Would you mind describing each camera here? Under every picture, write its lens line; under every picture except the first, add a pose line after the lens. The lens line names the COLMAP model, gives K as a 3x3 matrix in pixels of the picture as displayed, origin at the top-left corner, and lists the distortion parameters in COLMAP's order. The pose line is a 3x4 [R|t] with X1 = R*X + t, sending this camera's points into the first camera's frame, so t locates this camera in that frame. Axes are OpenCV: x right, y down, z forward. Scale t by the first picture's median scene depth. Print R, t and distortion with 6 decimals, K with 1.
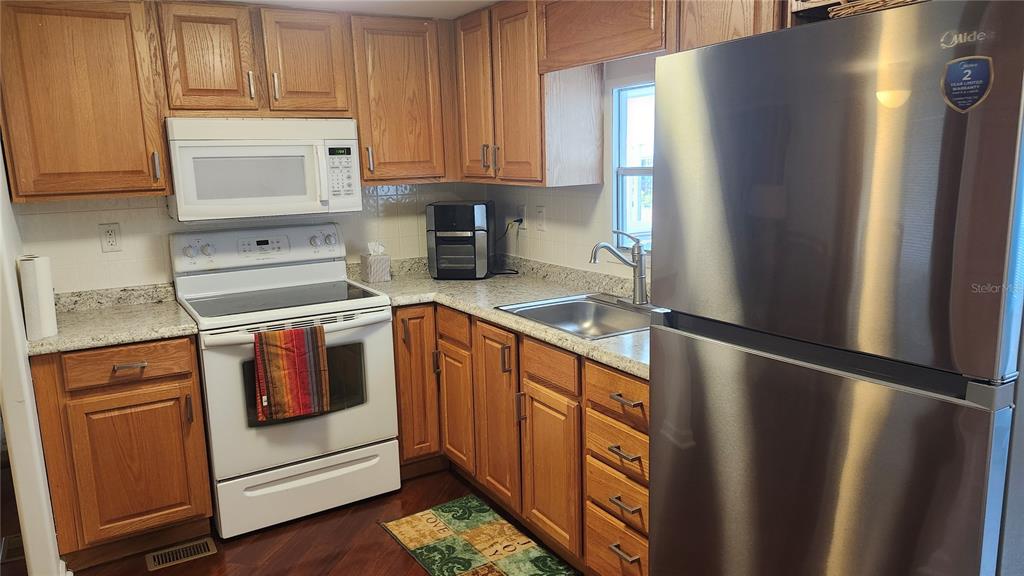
lens RADIAL K [[710.7, 0, 512.0], [0, 710.7, 288.0], [0, 0, 1]] dist [0.037429, -0.064374]
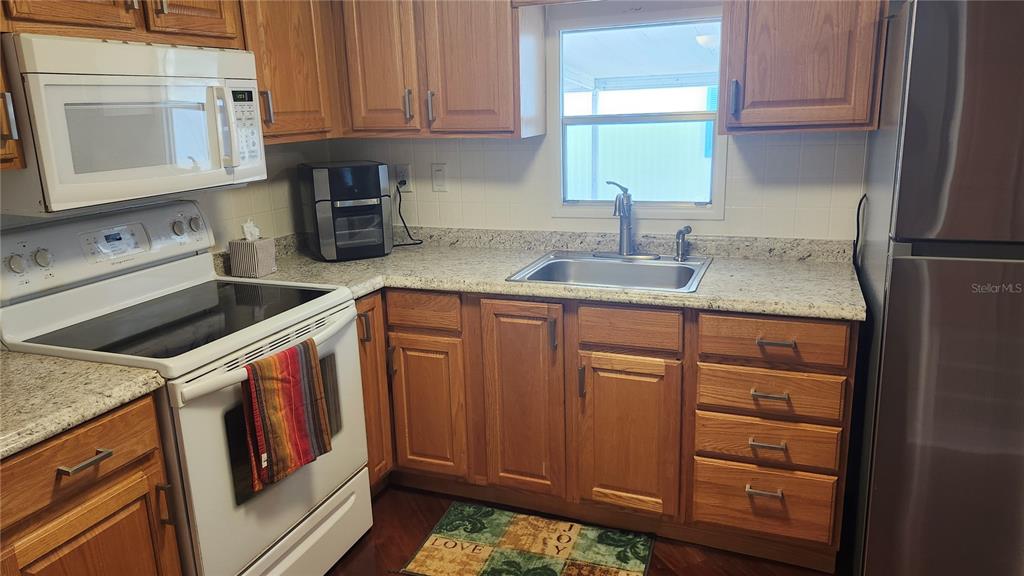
lens RADIAL K [[710.7, 0, 512.0], [0, 710.7, 288.0], [0, 0, 1]] dist [0.037429, -0.064374]
pose [[0.794666, -0.147493, 0.588857, -0.503243], [0.118184, 0.989063, 0.088244, -0.036106], [-0.595432, -0.000531, 0.803406, 0.287254]]
